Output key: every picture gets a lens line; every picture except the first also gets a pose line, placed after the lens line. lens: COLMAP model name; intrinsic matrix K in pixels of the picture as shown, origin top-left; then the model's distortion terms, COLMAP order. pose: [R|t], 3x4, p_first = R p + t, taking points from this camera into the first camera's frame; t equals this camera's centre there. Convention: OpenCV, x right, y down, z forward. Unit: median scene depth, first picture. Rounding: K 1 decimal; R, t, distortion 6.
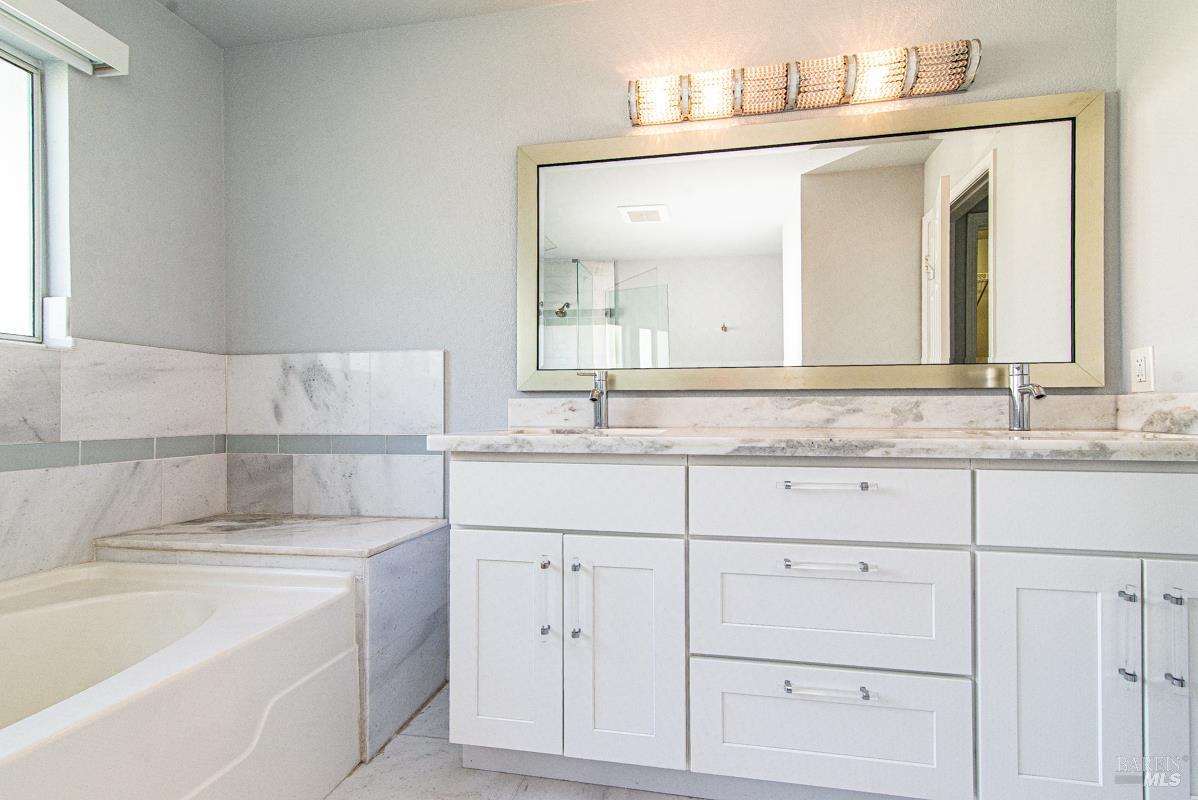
lens RADIAL K [[600.0, 0, 599.0], [0, 600.0, 400.0], [0, 0, 1]] dist [0.011376, -0.000047]
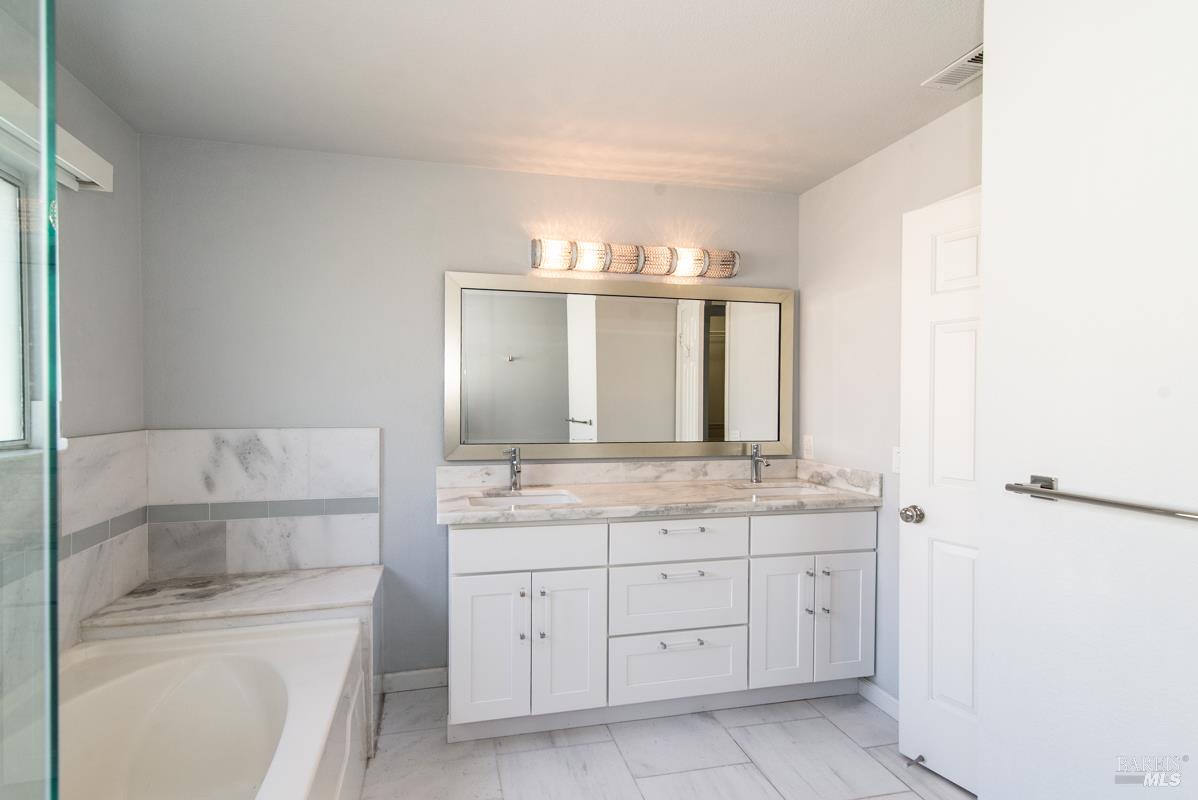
lens RADIAL K [[600.0, 0, 599.0], [0, 600.0, 400.0], [0, 0, 1]] dist [0.011376, -0.000047]
pose [[0.901277, 0.010827, 0.433108, -0.479711], [-0.016526, 0.999819, 0.009395, -0.197333], [-0.432928, -0.015625, 0.901293, -0.380877]]
